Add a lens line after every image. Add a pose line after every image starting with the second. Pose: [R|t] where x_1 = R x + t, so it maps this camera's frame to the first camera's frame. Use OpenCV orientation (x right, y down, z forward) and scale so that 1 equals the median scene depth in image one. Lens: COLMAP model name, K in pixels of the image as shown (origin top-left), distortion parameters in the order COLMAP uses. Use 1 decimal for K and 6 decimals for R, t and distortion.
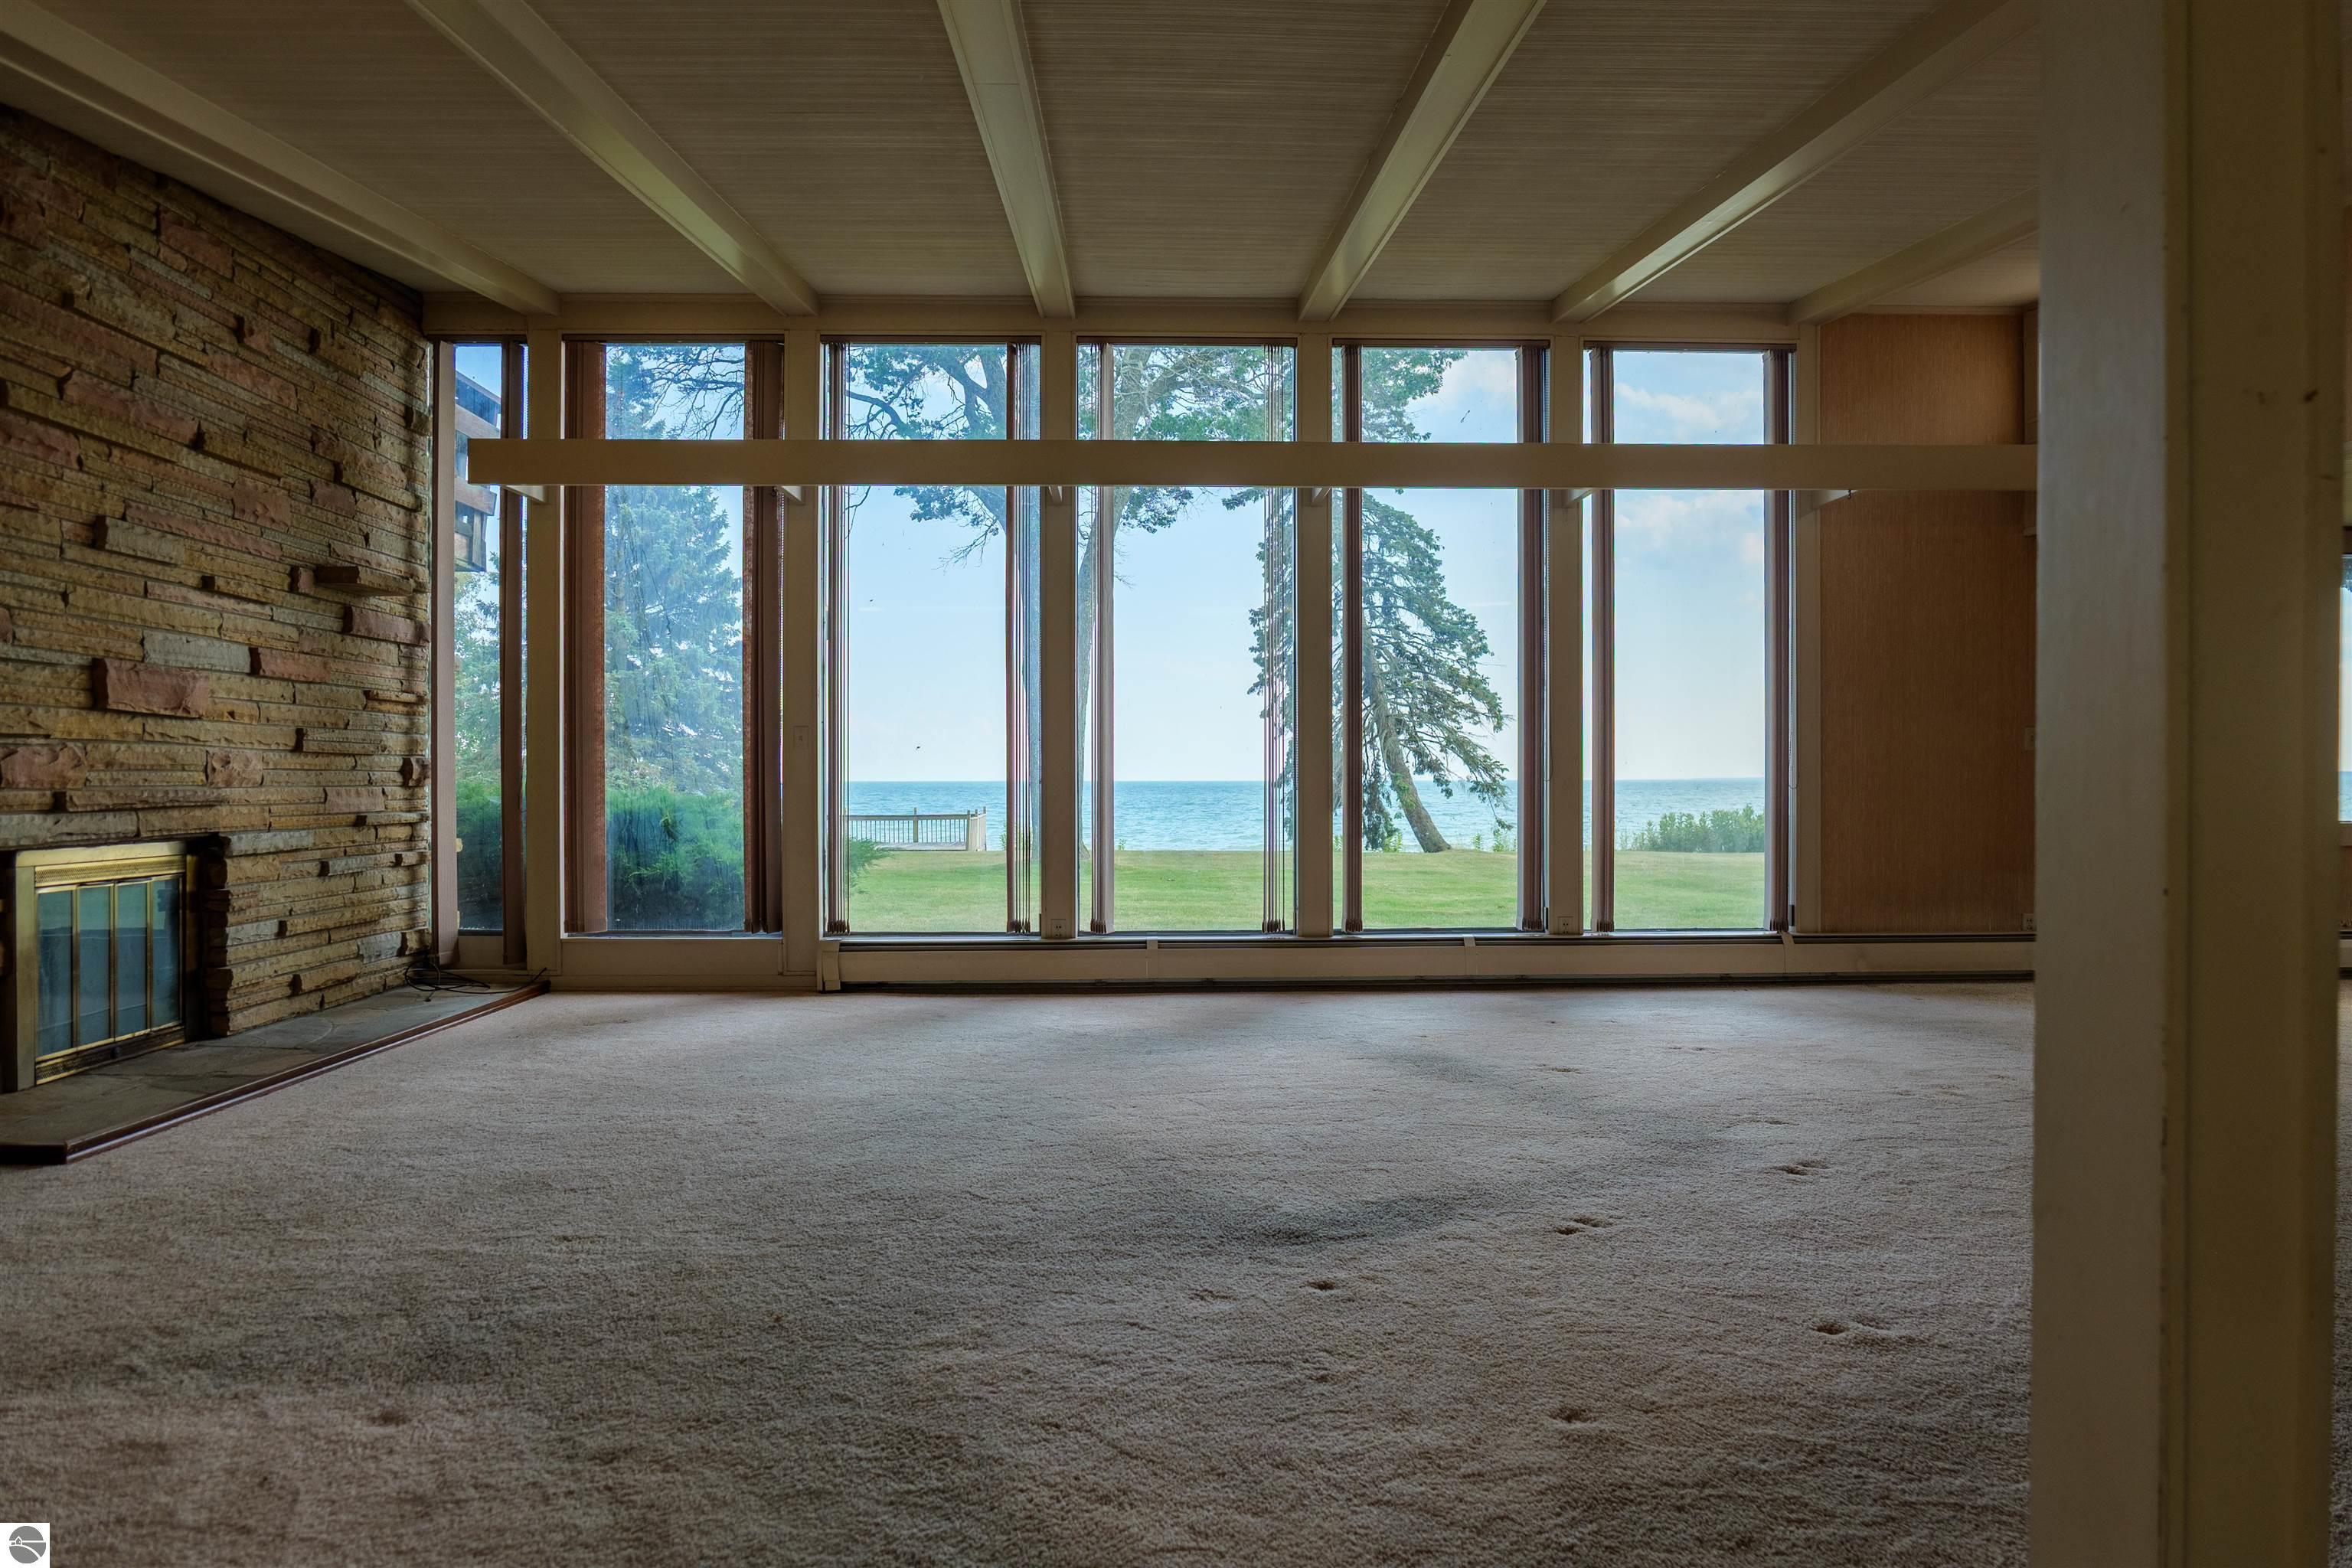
lens RADIAL K [[1372.8, 0, 1176.0], [0, 1372.8, 784.0], [0, 0, 1]] dist [-0.034855, 0.033325]
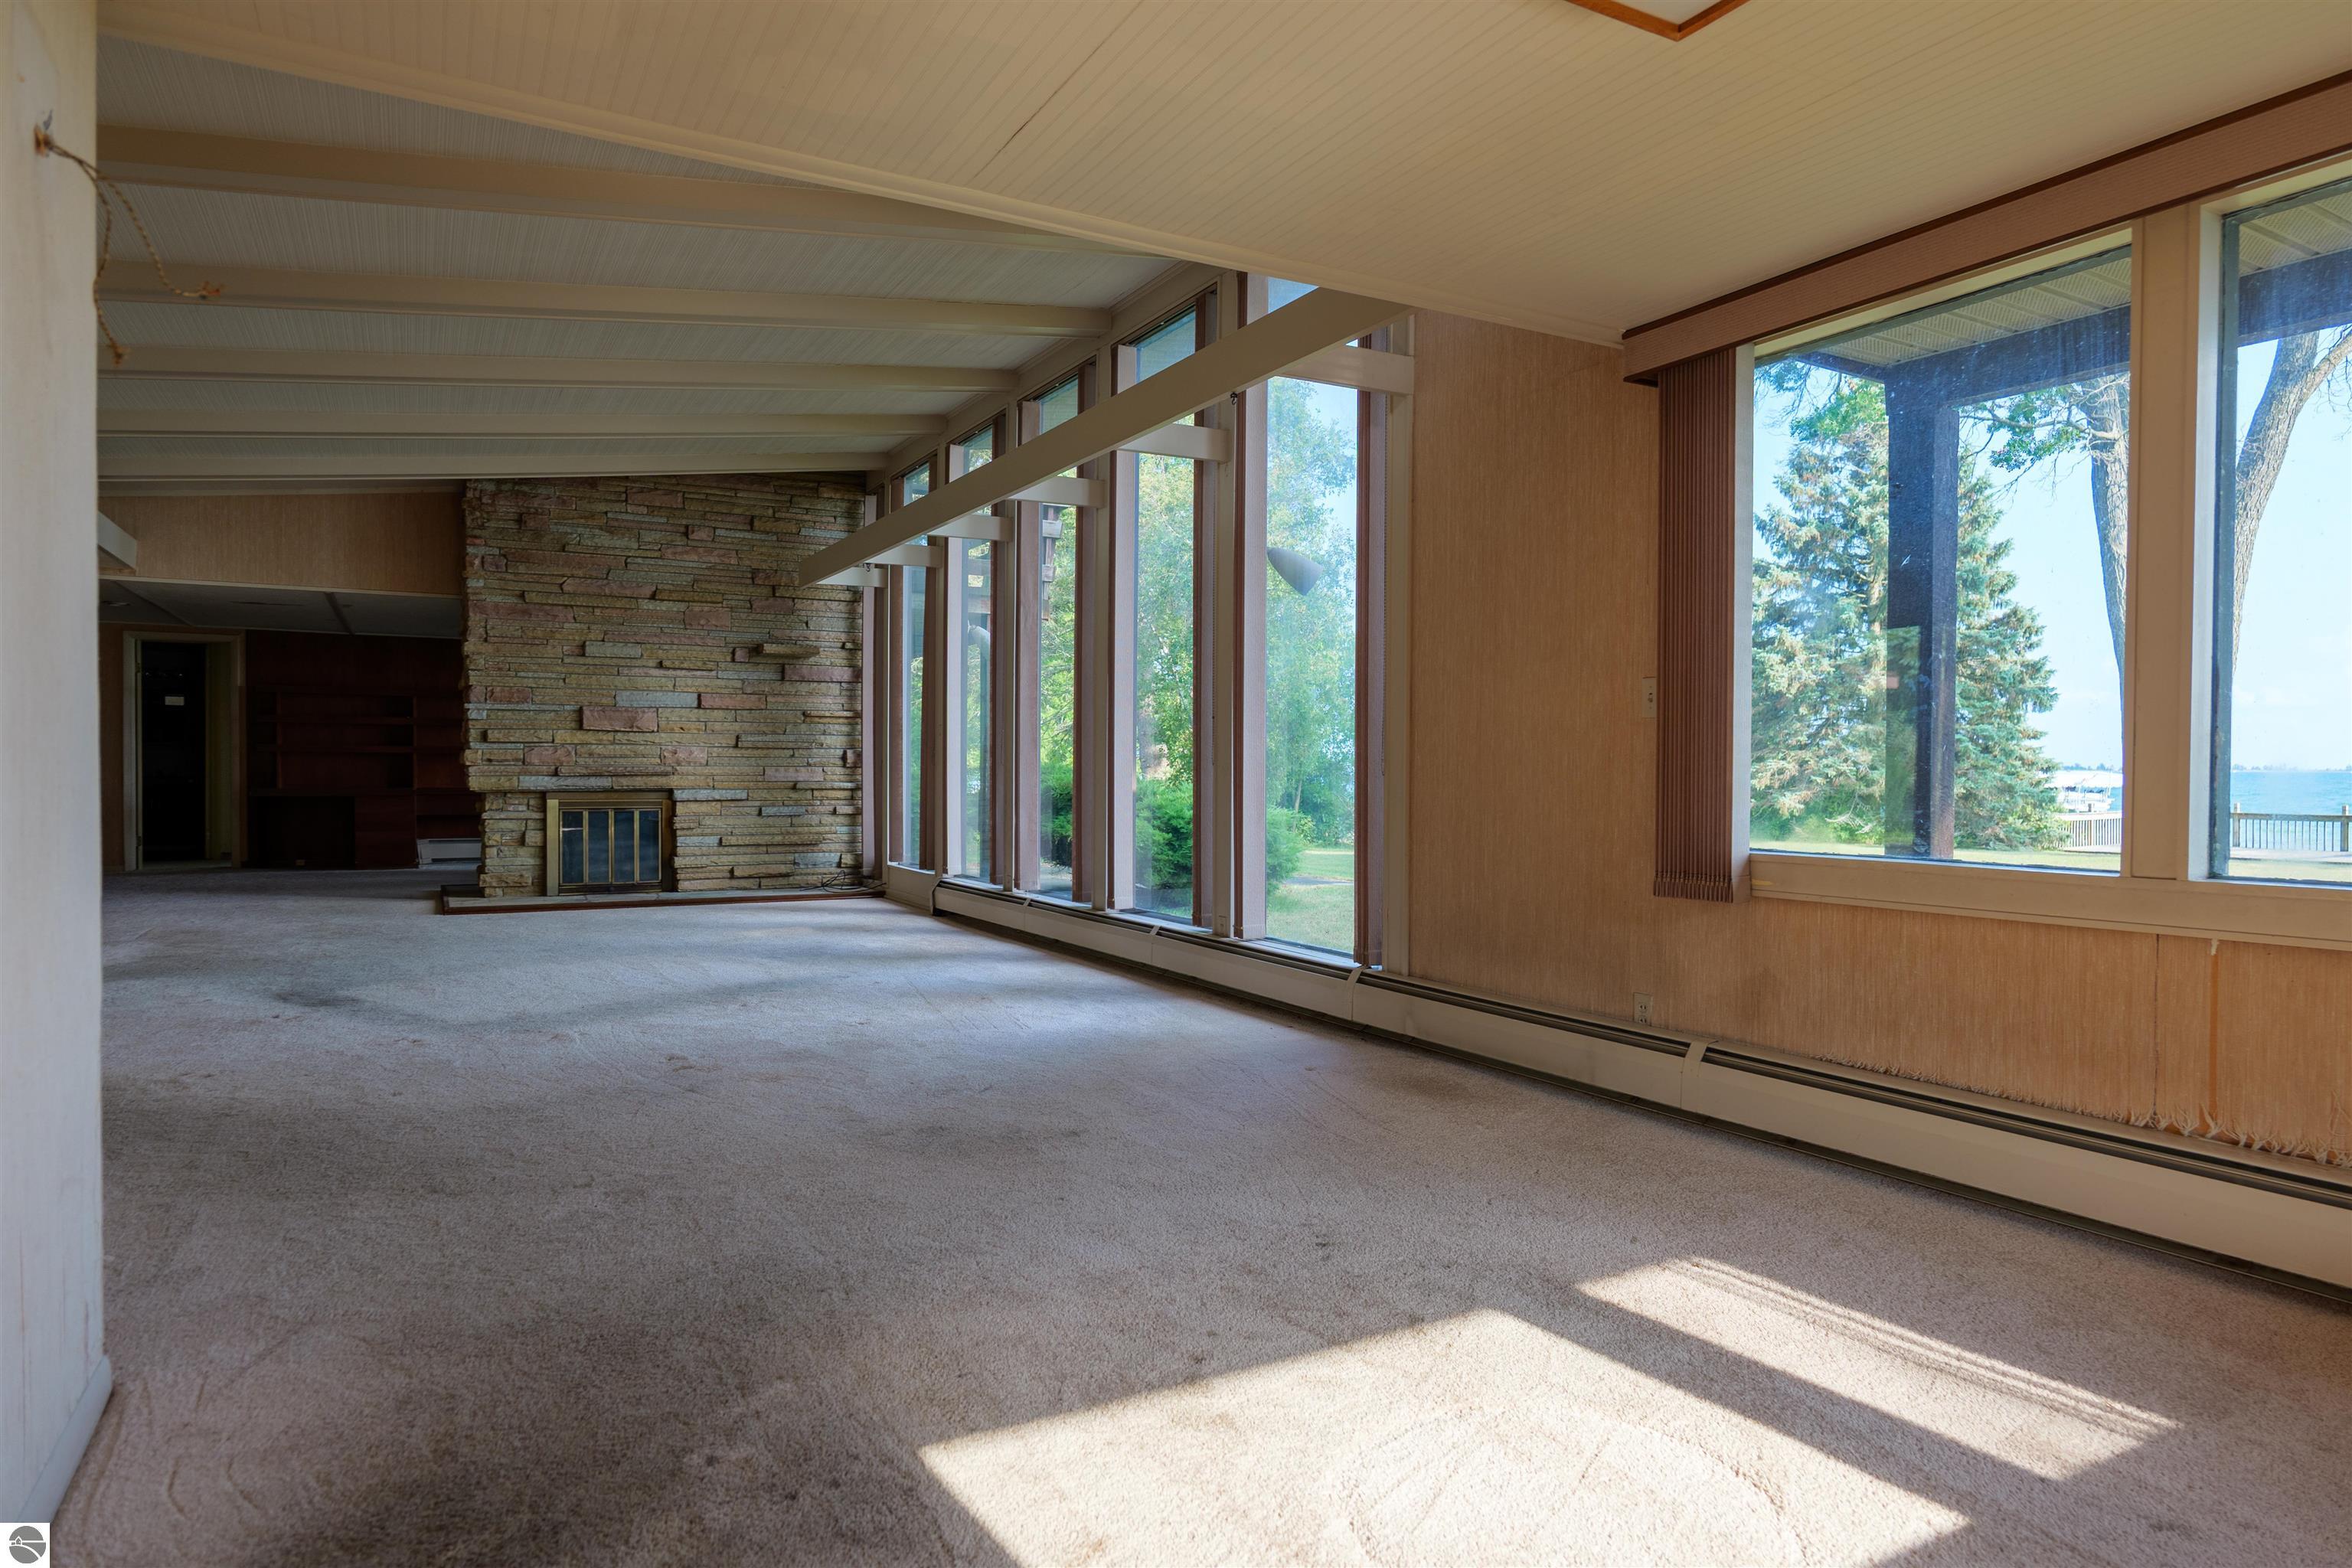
lens RADIAL K [[1382.8, 0, 1149.1], [0, 1382.8, 784.5], [0, 0, 1]] dist [-0.000111, 0.000912]
pose [[0.449094, 0.015322, -0.893353, 1.427409], [-0.008732, 0.999880, 0.012760, -0.002416], [0.893442, 0.002070, 0.449174, 0.720007]]
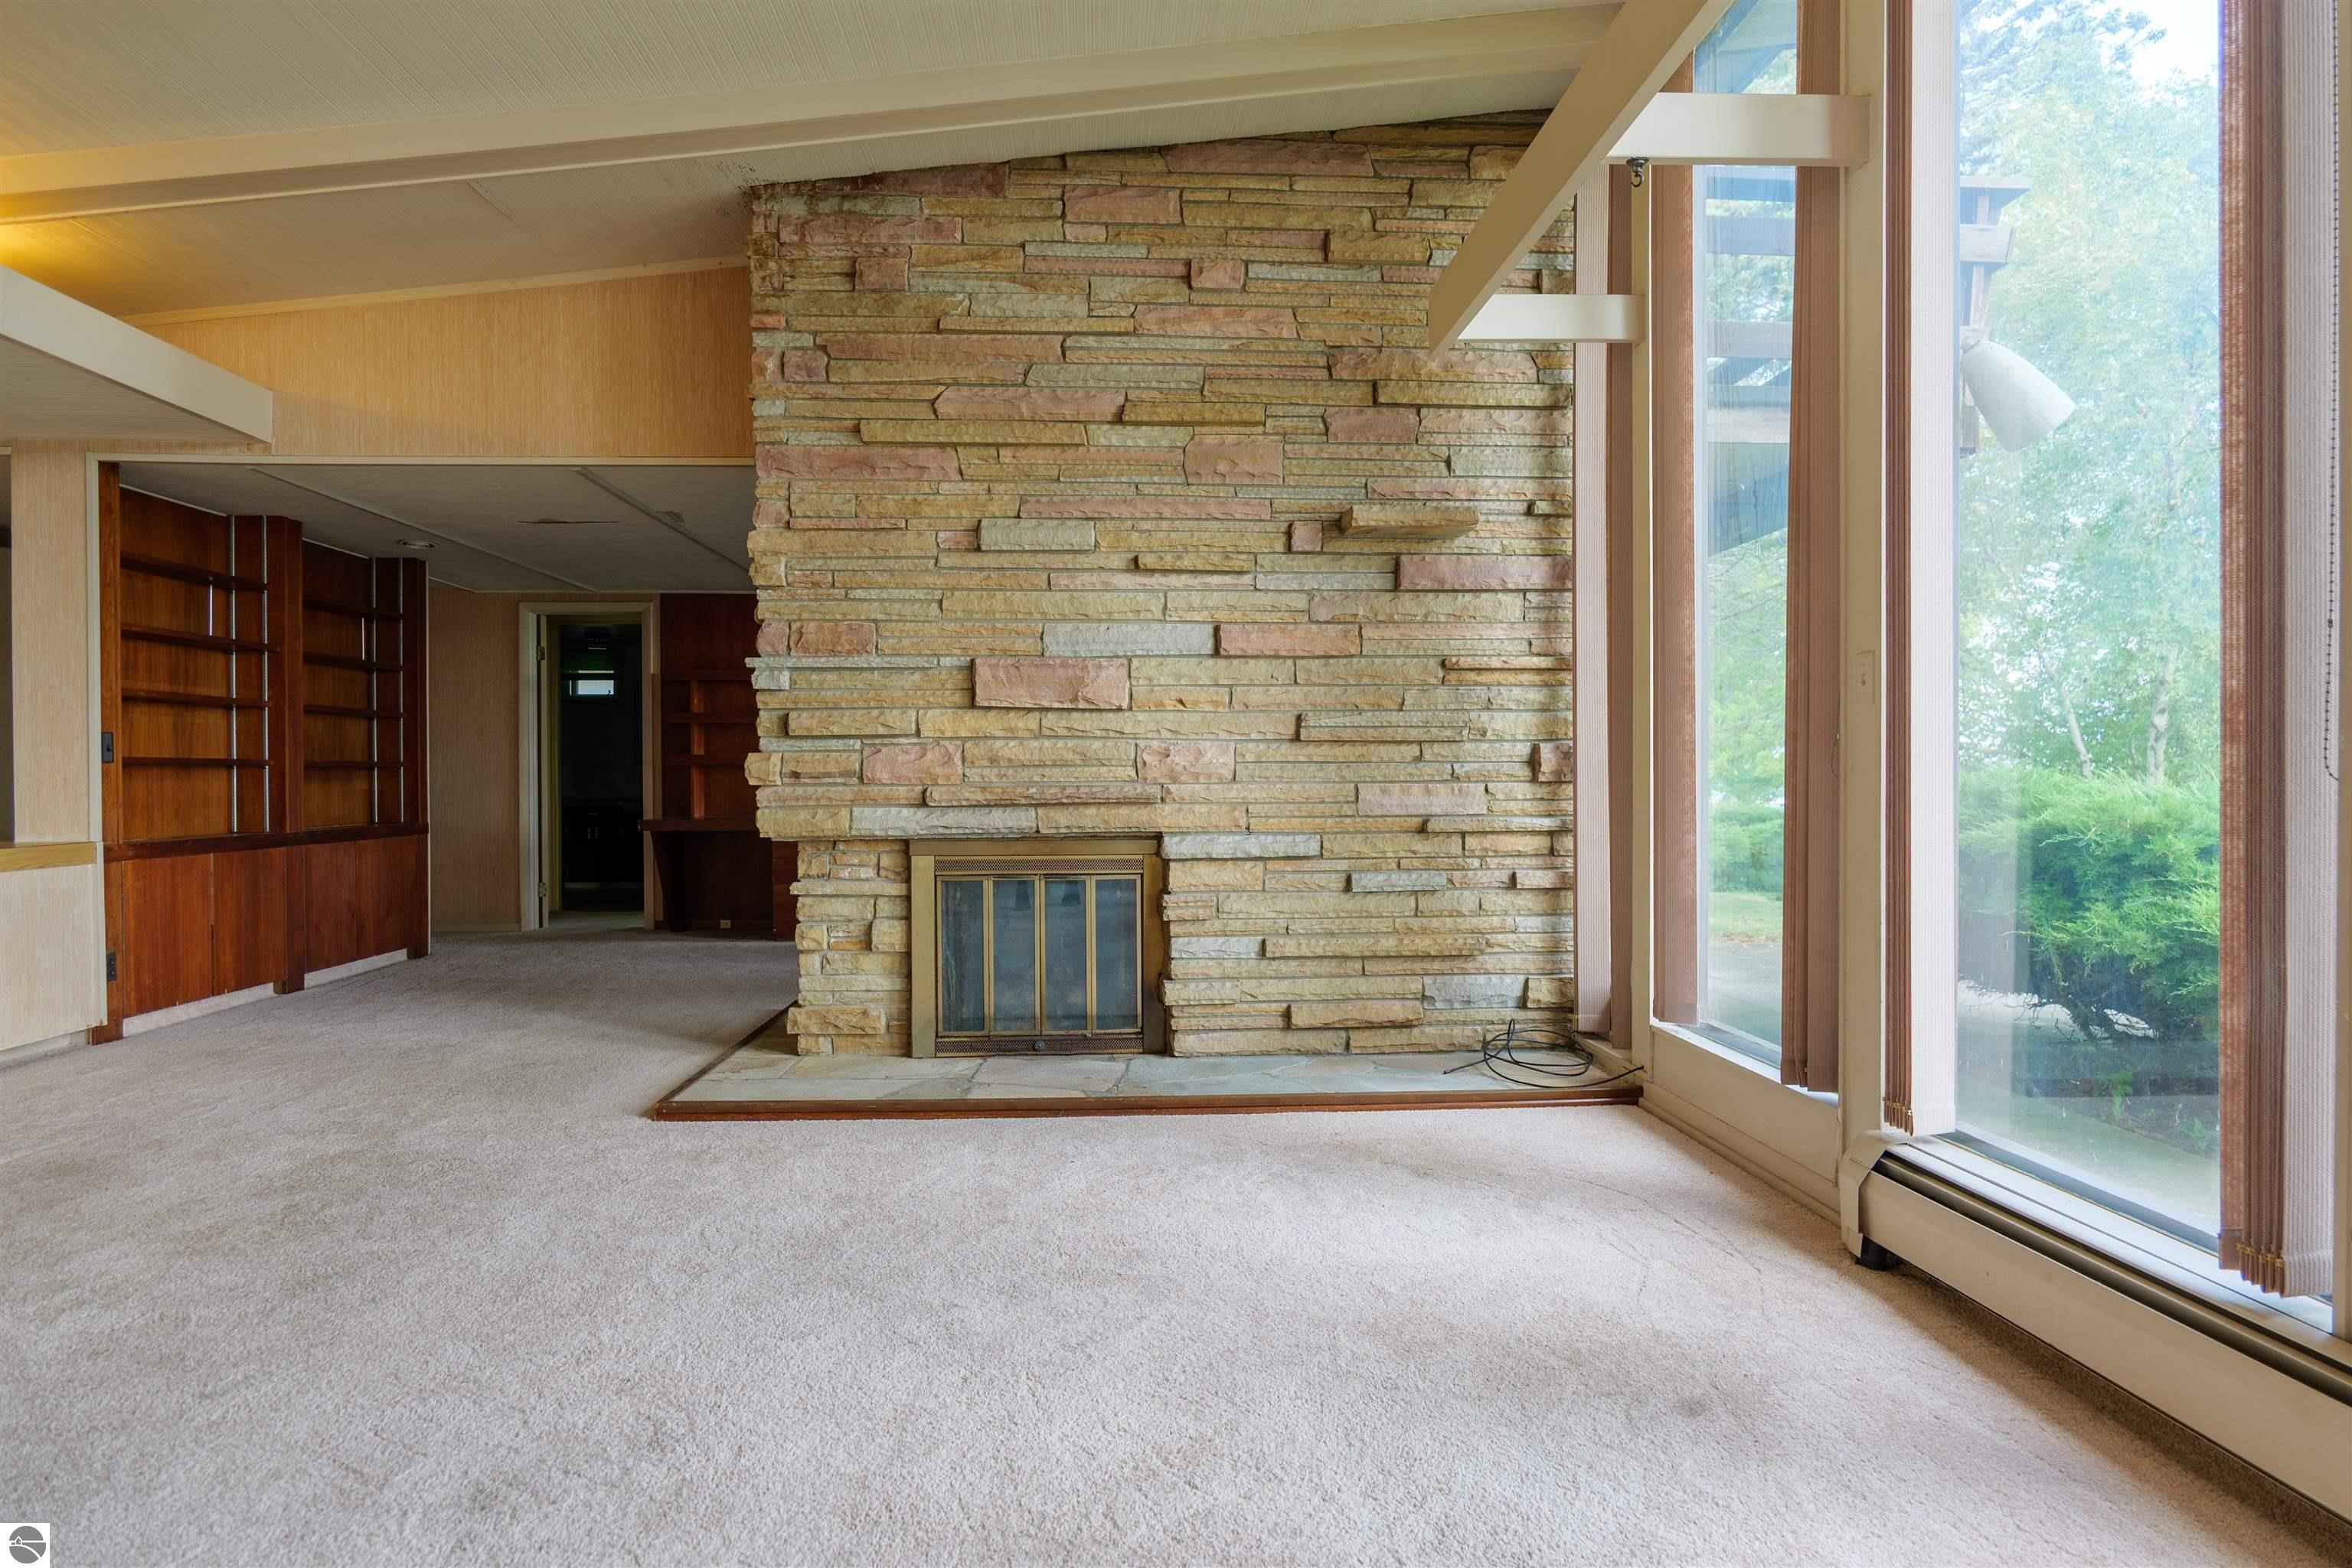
lens RADIAL K [[1260.1, 0, 1189.0], [0, 1260.1, 774.1], [0, 0, 1]] dist [-0.036348, 0.024648]
pose [[0.025204, 0.005911, -0.999665, 0.145040], [0.000569, 0.999982, 0.005927, -0.008899], [0.999682, -0.000718, 0.025200, 1.004887]]
